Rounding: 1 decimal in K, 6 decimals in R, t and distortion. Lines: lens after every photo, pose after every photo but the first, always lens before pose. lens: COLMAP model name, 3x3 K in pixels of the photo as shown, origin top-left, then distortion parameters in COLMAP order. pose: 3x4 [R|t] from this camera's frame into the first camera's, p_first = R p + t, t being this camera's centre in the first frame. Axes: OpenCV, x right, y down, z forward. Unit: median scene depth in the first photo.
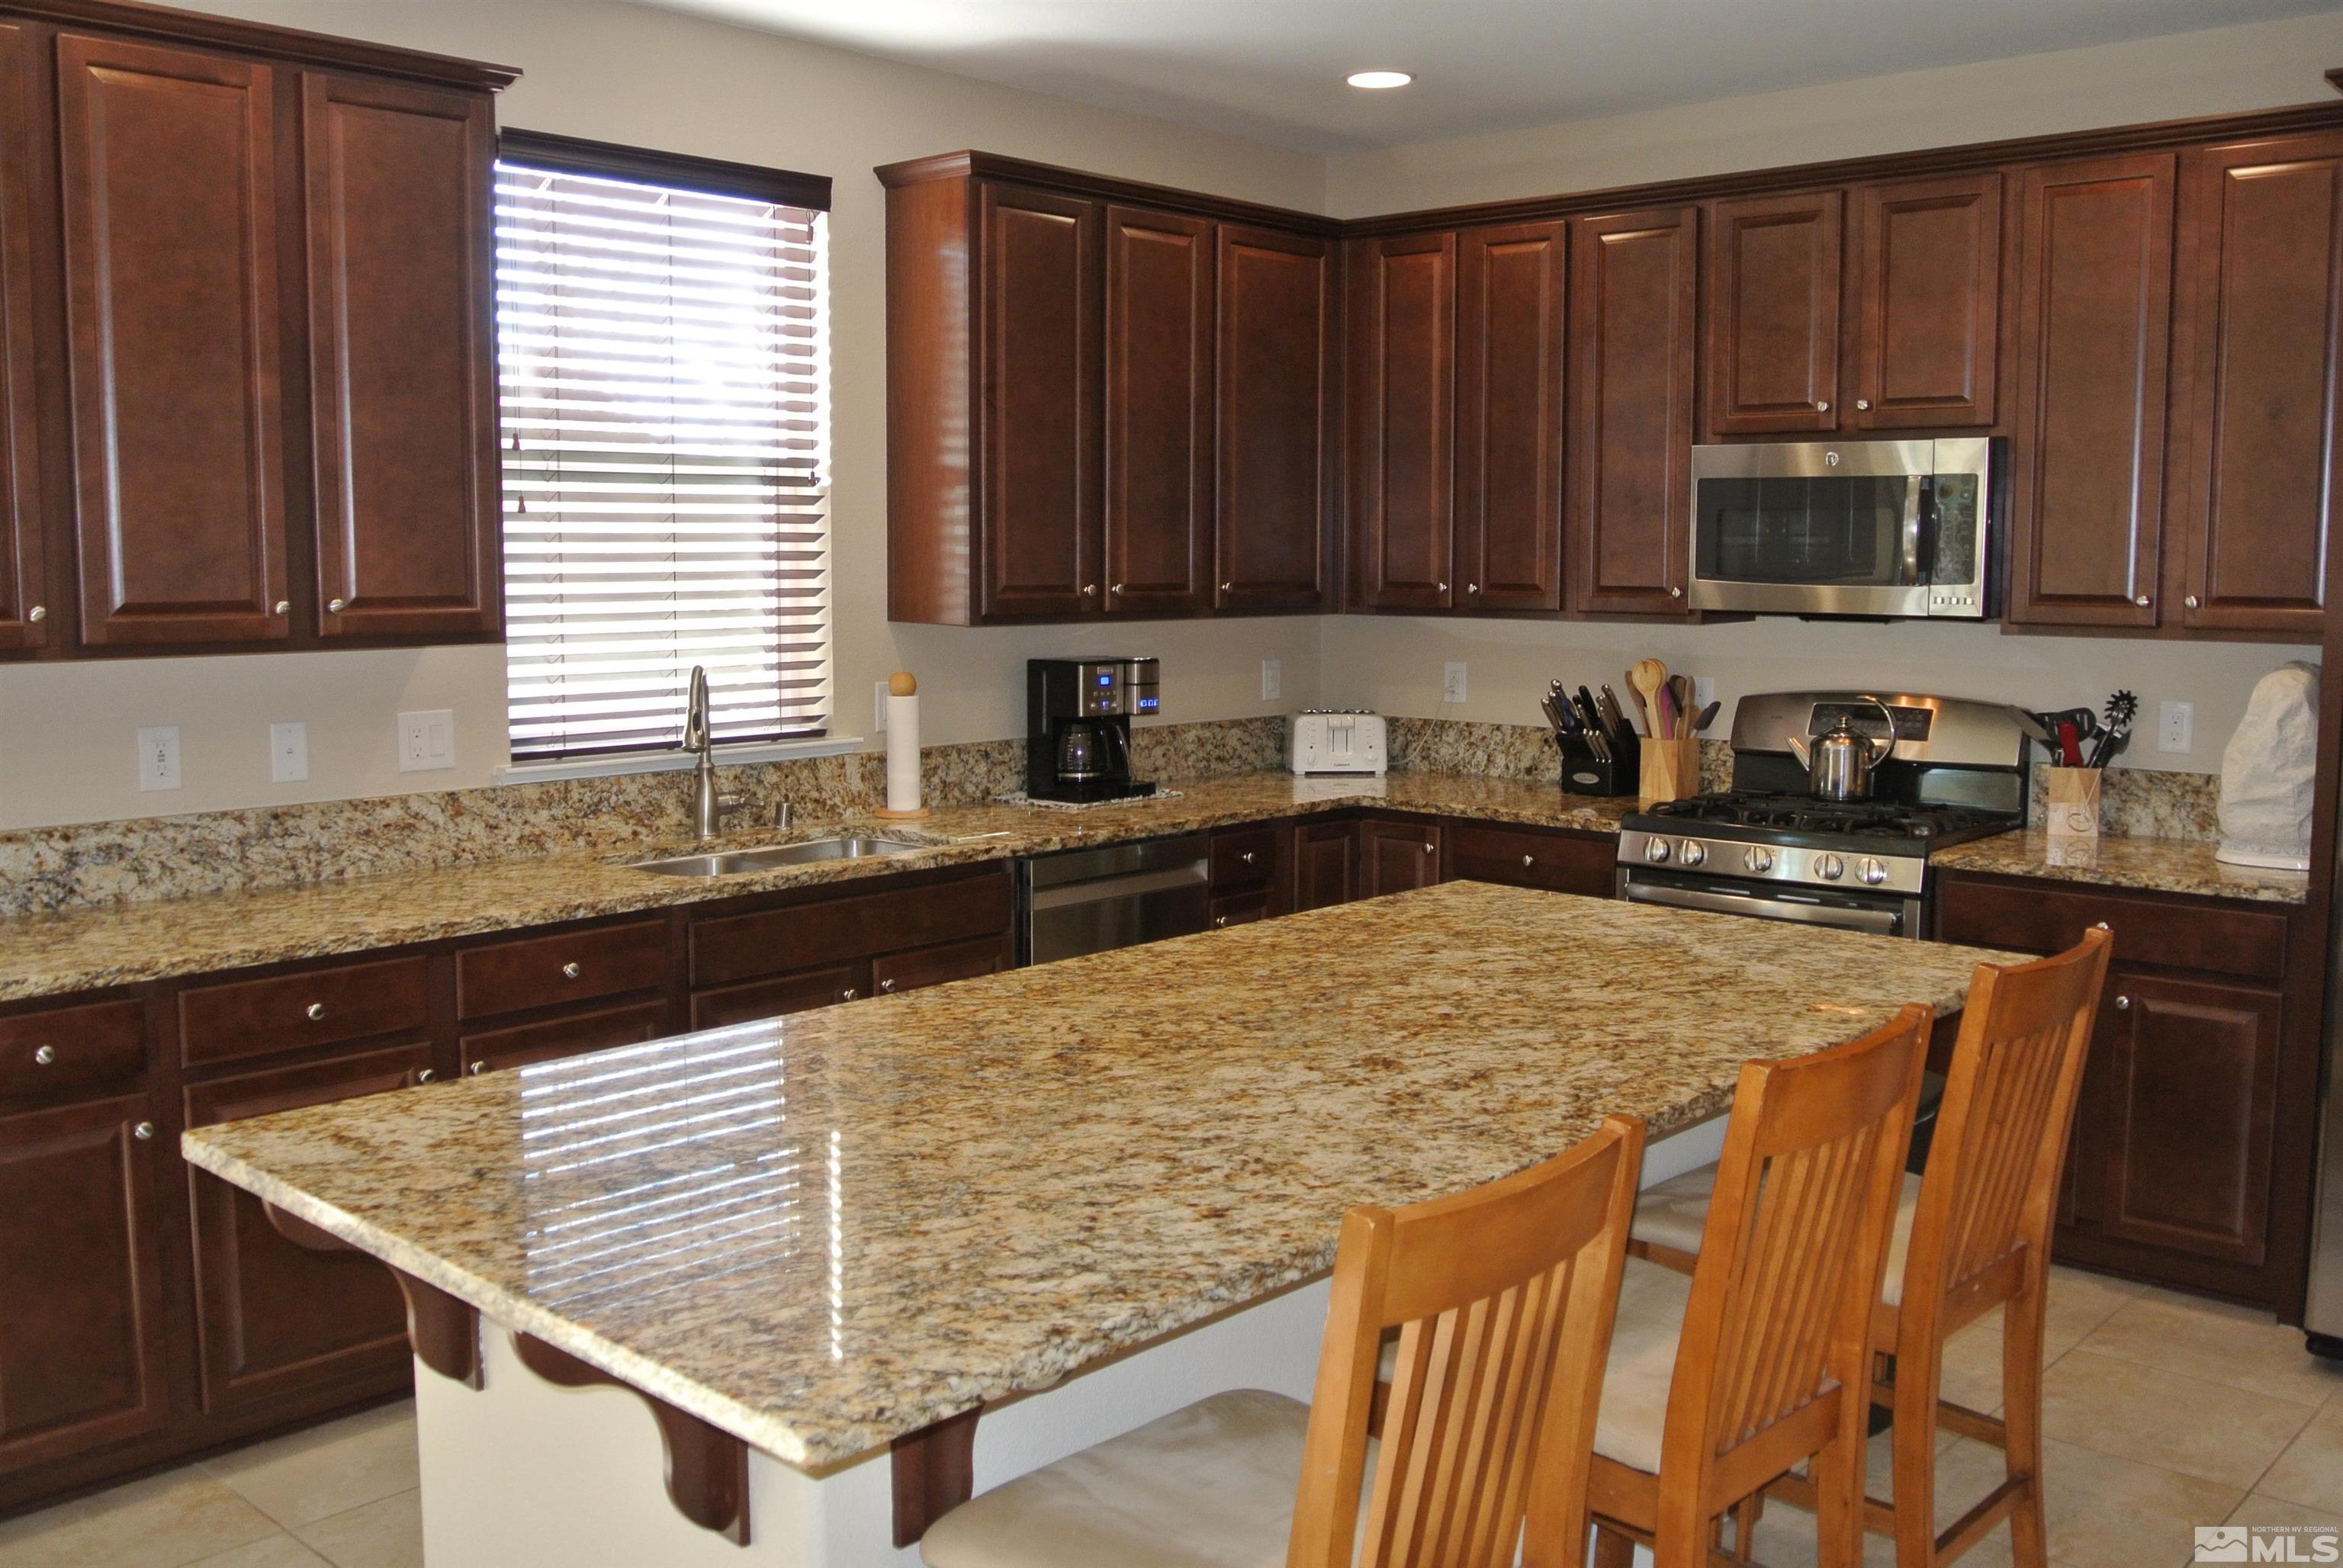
lens RADIAL K [[2106.8, 0, 1167.8], [0, 2106.8, 787.3], [0, 0, 1]] dist [-0.068550, 0.007088]
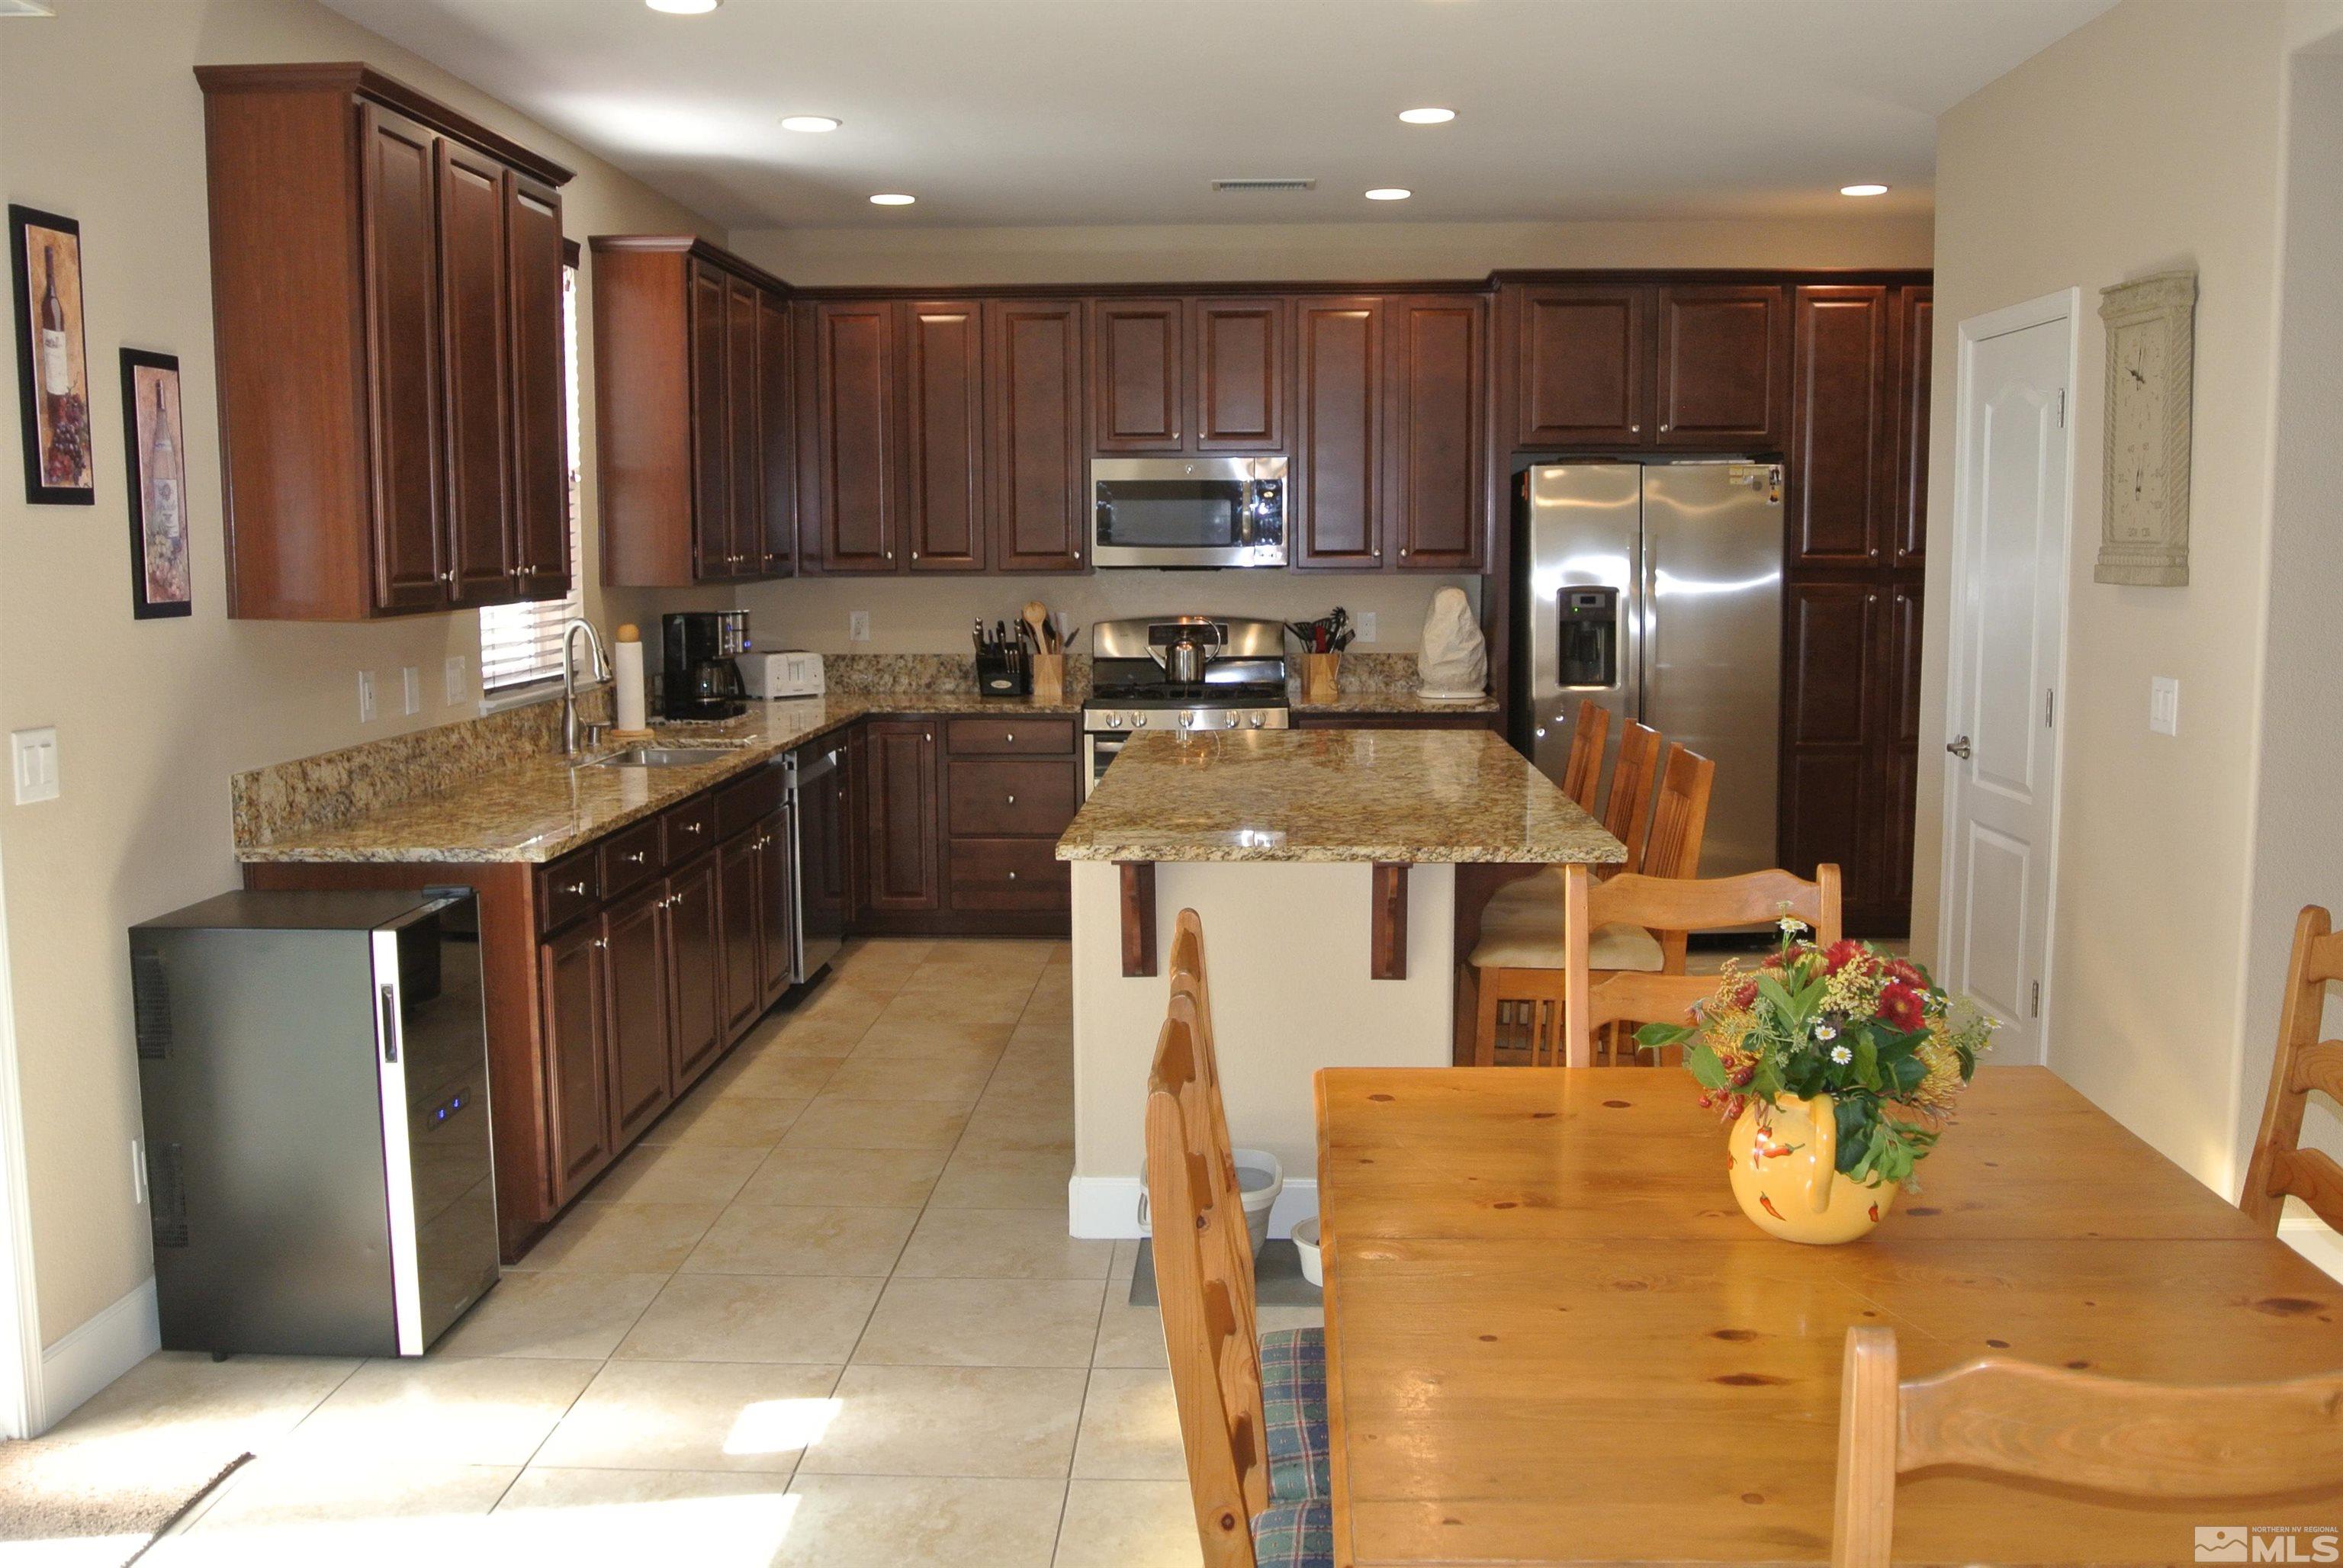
lens RADIAL K [[2106.8, 0, 1171.2], [0, 2106.8, 776.0], [0, 0, 1]] dist [-0.068550, 0.007088]
pose [[0.760801, -0.079523, 0.644095, -0.775205], [0.078907, 0.996436, 0.029821, 0.029166], [-0.644171, 0.028135, 0.764364, -0.226096]]
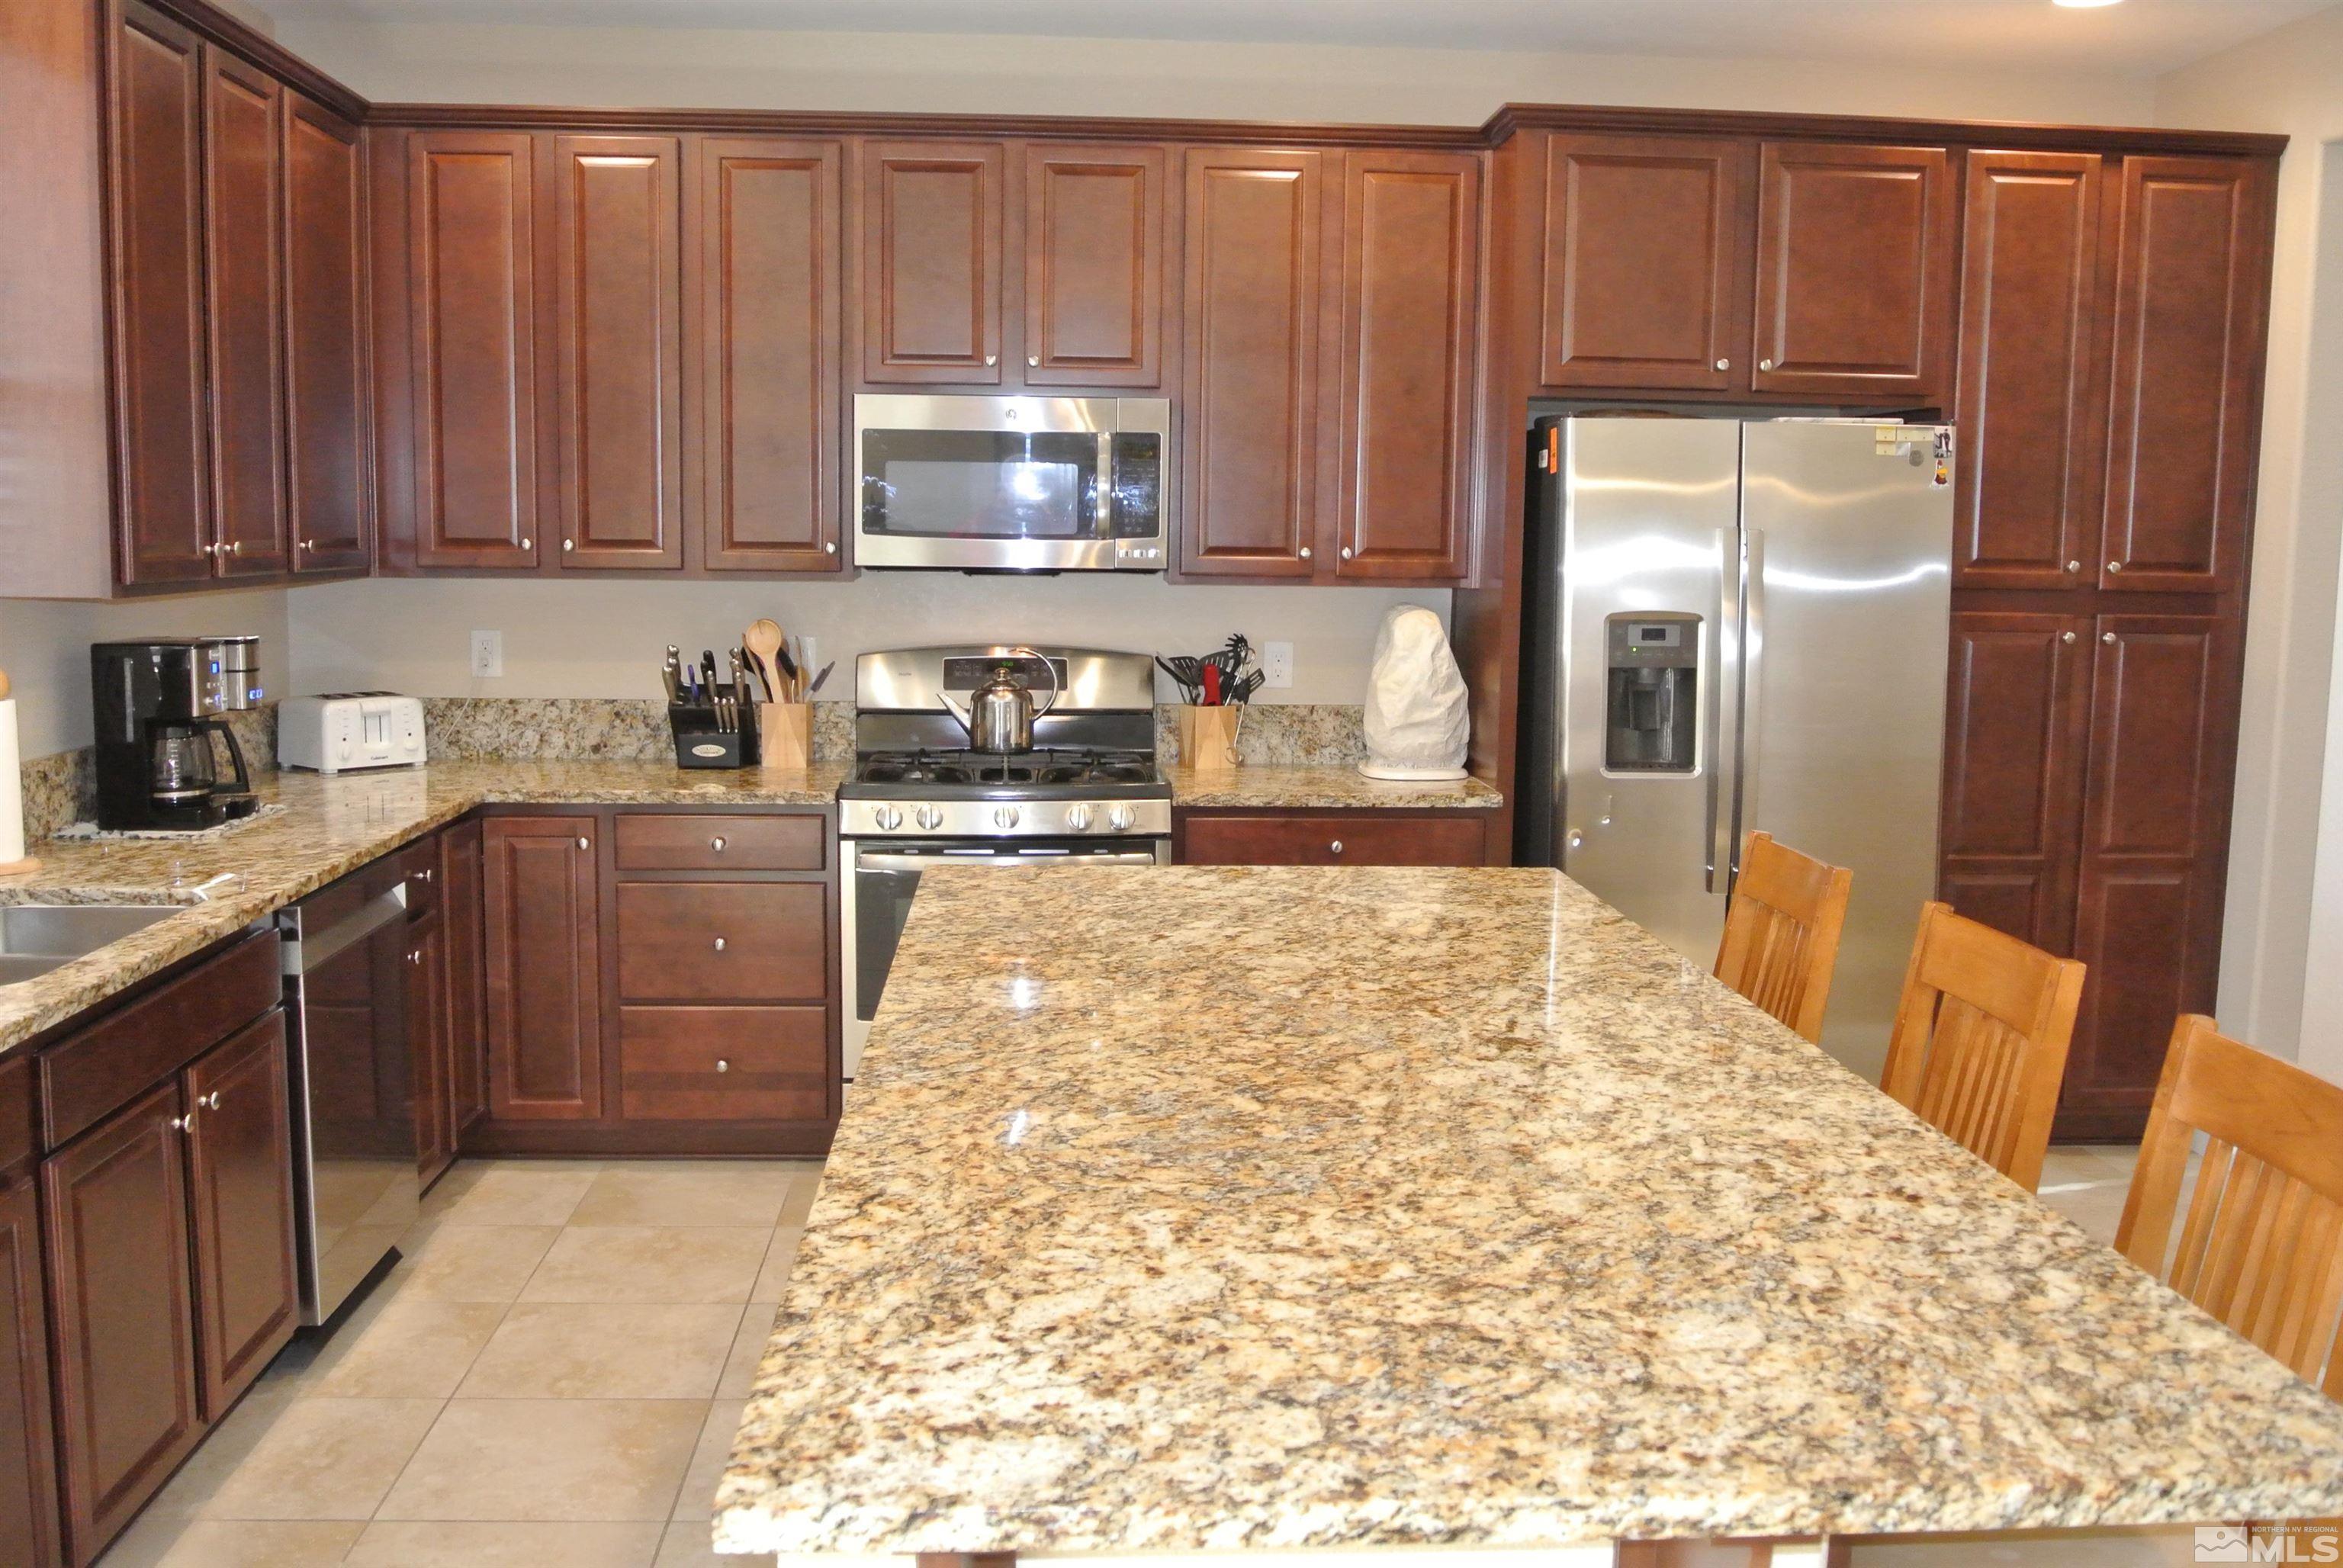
lens RADIAL K [[2106.8, 0, 1176.5], [0, 2106.8, 778.9], [0, 0, 1]] dist [-0.068550, 0.007088]
pose [[0.685073, -0.080386, 0.724026, -0.386319], [0.068974, 0.996586, 0.045385, -0.023253], [-0.725202, 0.018847, 0.688278, 0.257129]]
